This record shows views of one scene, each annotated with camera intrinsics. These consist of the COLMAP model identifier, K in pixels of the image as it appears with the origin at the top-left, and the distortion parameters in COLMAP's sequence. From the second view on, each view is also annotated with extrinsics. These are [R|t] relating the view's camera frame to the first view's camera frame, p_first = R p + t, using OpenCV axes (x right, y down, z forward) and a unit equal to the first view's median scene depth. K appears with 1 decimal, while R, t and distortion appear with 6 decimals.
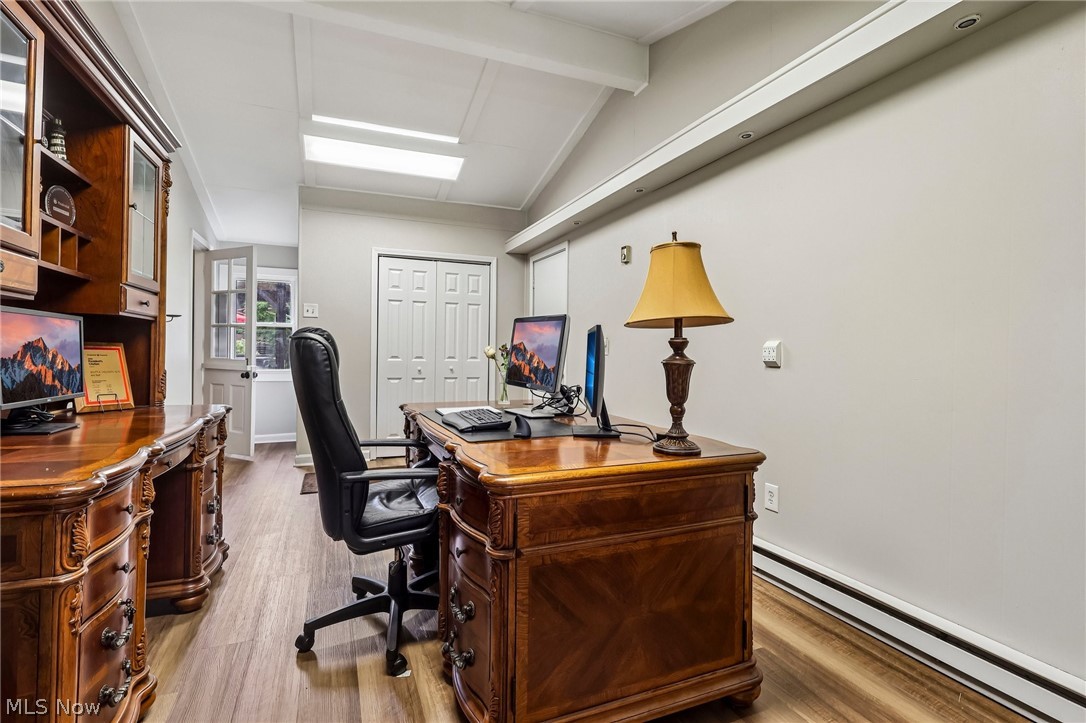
lens RADIAL K [[500.6, 0, 536.6], [0, 500.6, 357.4], [0, 0, 1]] dist [-0.000317, 0.000671]
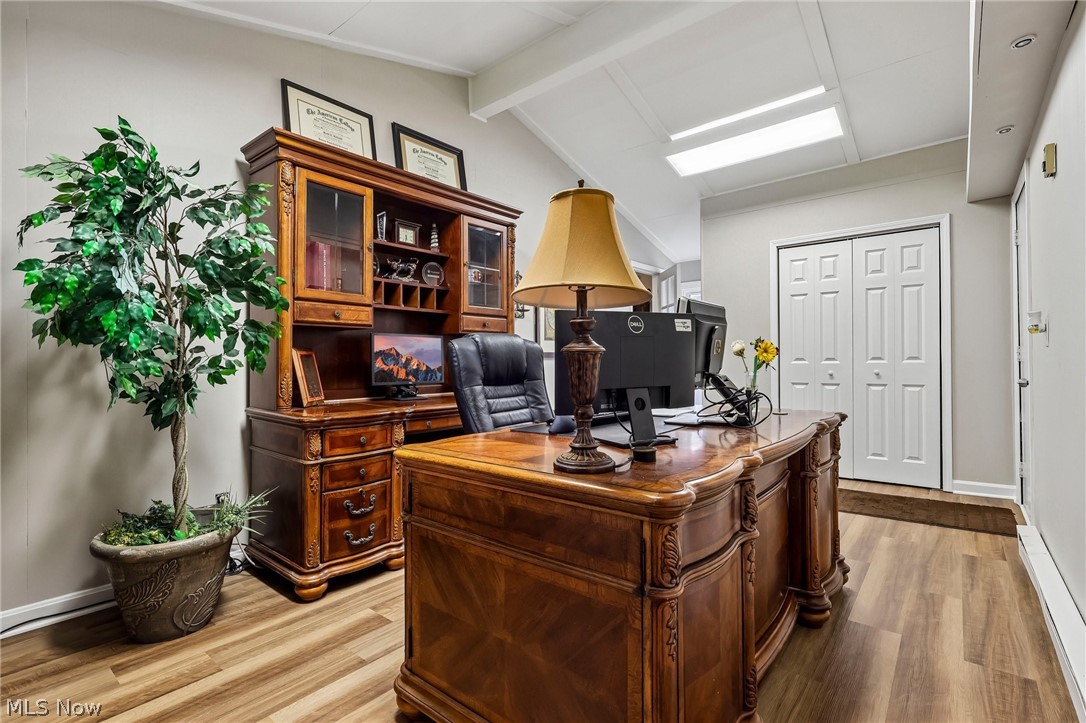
lens RADIAL K [[503.6, 0, 538.1], [0, 503.6, 360.6], [0, 0, 1]] dist [-0.007147, 0.000514]
pose [[0.469790, -0.018552, -0.882583, 0.300819], [0.008107, 0.999828, -0.016701, 0.013874], [0.882741, 0.000691, 0.469859, 0.193126]]
